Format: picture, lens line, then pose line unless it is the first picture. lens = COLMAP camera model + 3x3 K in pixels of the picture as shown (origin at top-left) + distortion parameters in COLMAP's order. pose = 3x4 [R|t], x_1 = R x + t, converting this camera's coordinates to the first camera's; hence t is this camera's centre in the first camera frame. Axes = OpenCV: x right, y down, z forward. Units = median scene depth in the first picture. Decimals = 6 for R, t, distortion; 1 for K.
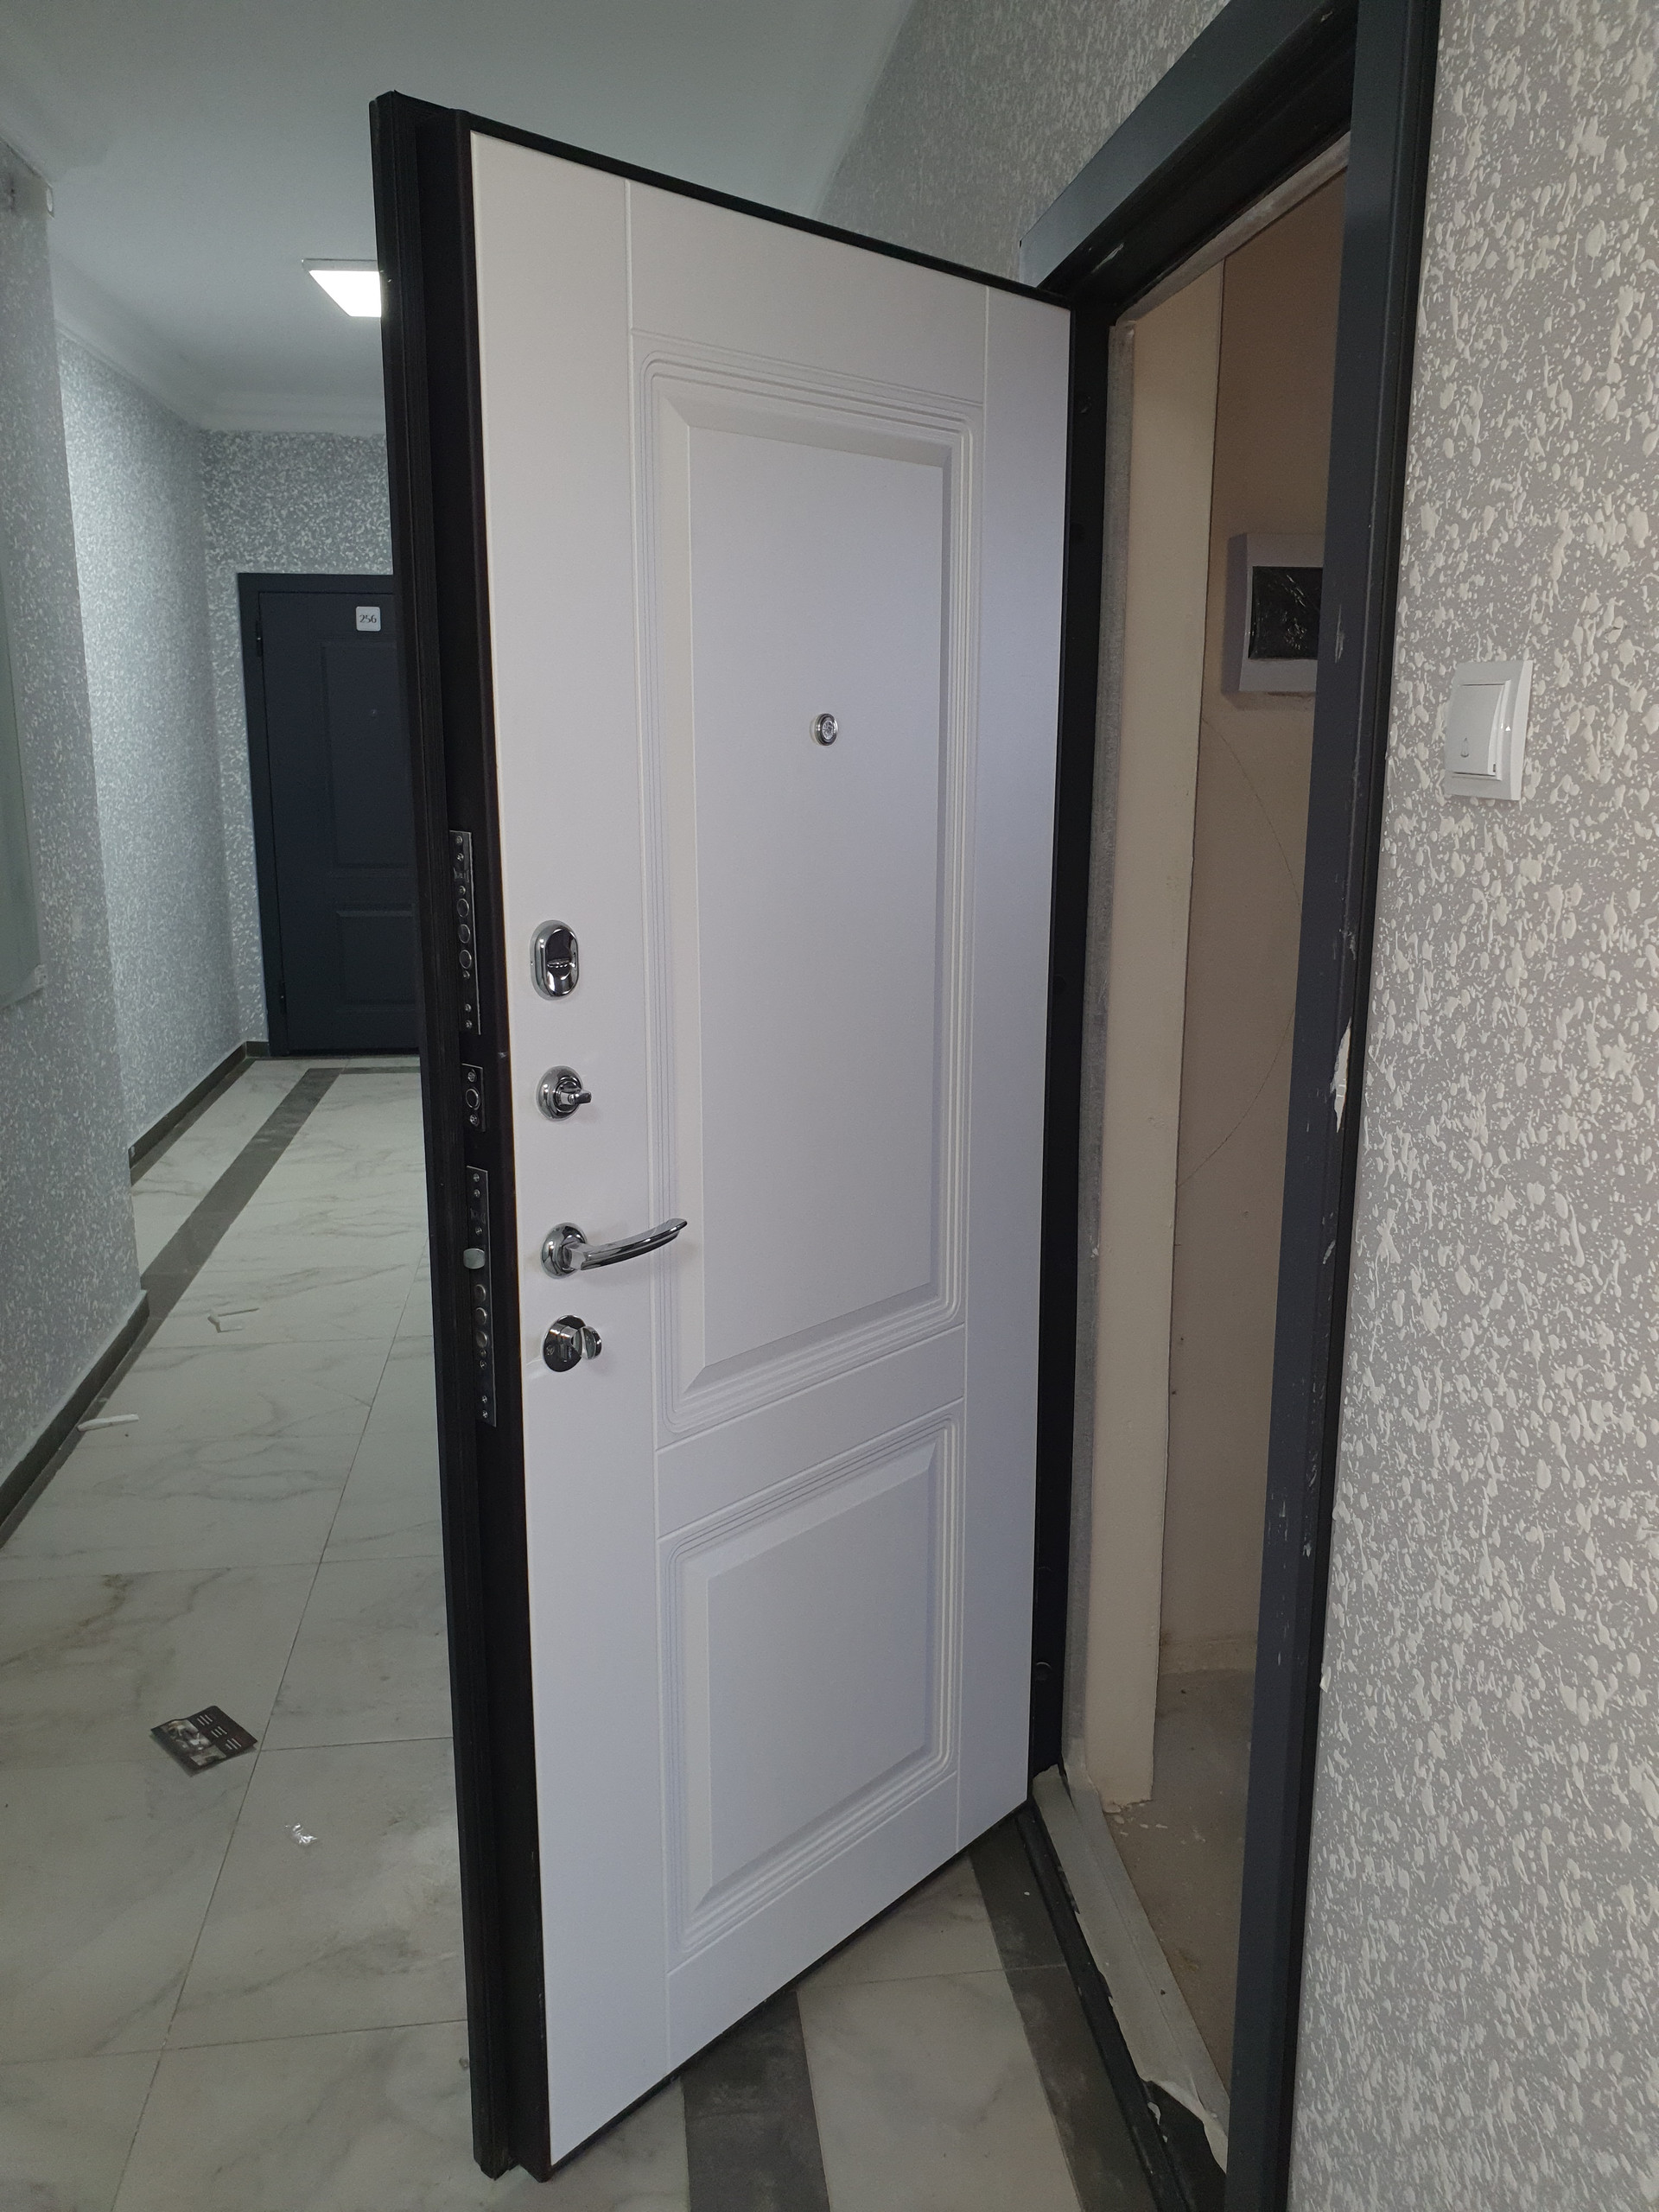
lens RADIAL K [[1723.2, 0, 821.5], [0, 1723.2, 1098.7], [0, 0, 1]] dist [0.005997, 0.021001]
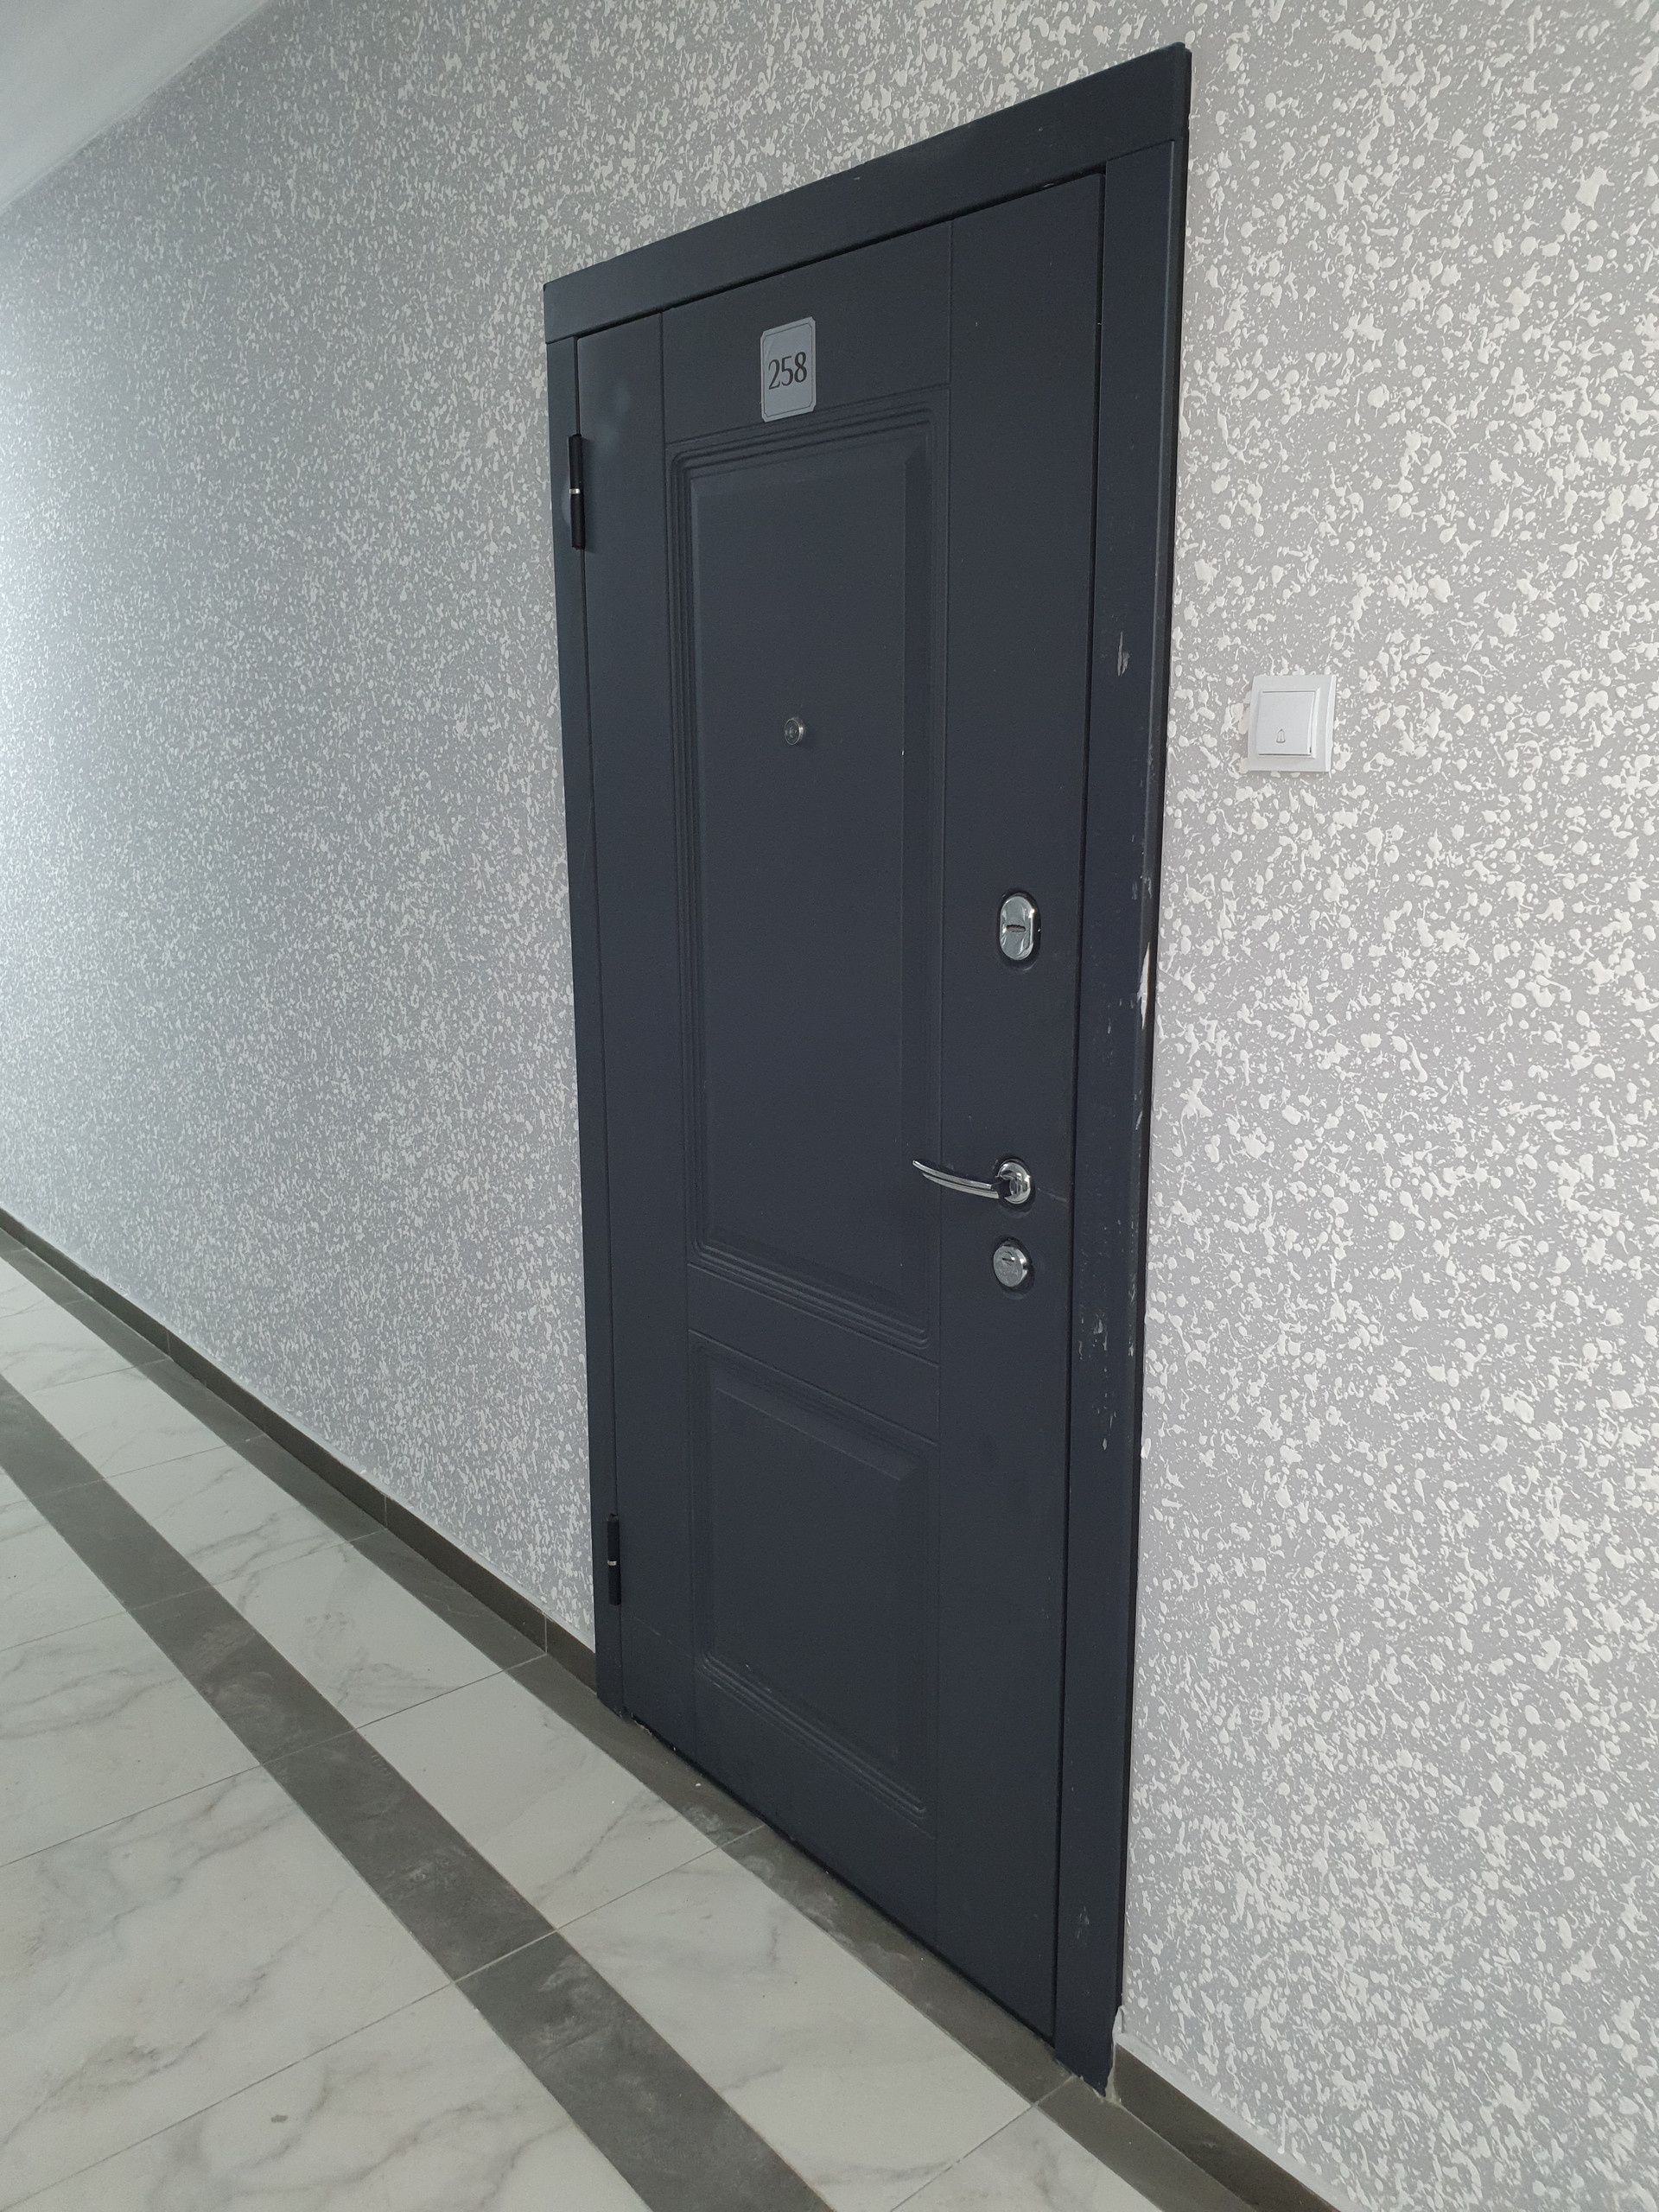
lens RADIAL K [[1723.2, 0, 814.9], [0, 1723.2, 1094.4], [0, 0, 1]] dist [0.005997, 0.021001]
pose [[0.846924, -0.115910, 0.518926, -0.710814], [0.119967, 0.992440, 0.025881, 0.005958], [-0.518003, 0.040335, 0.854427, 0.000790]]
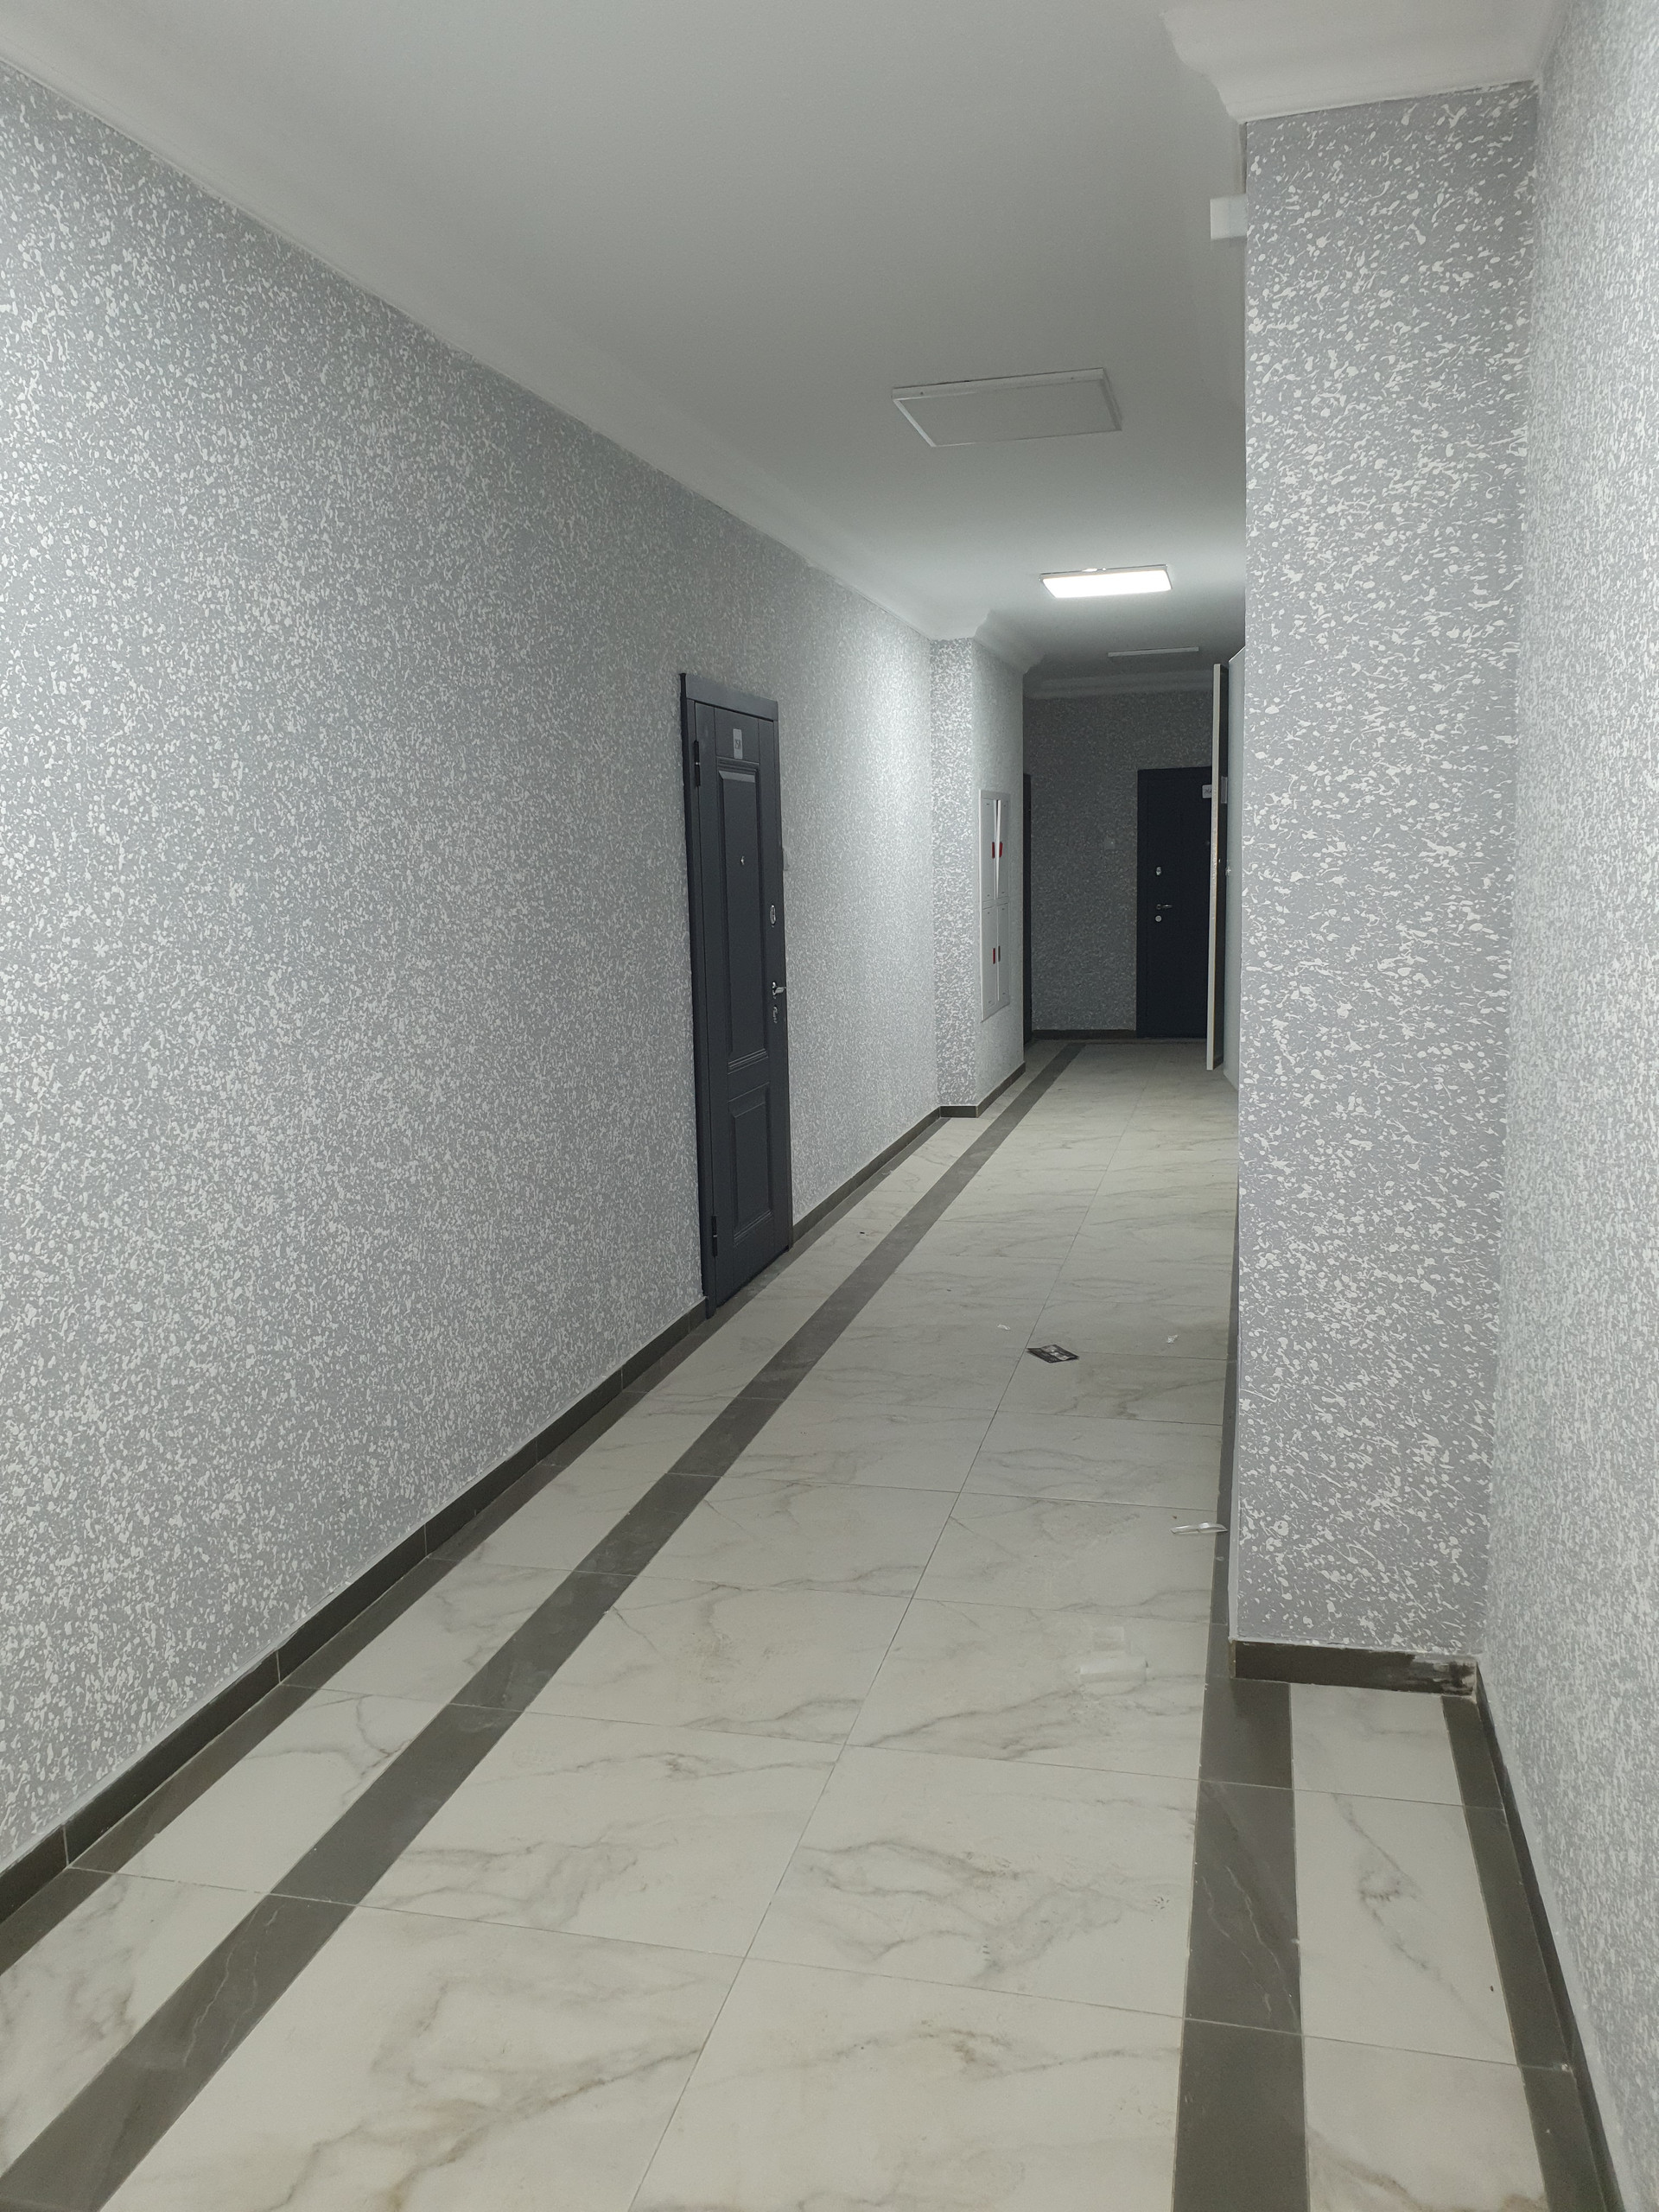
lens RADIAL K [[1723.2, 0, 833.0], [0, 1723.2, 1113.0], [0, 0, 1]] dist [0.005997, 0.021001]
pose [[-0.932514, -0.036120, 0.359324, -2.006836], [0.096435, 0.933949, 0.344150, -1.464895], [-0.348021, 0.355576, -0.867437, 6.599017]]
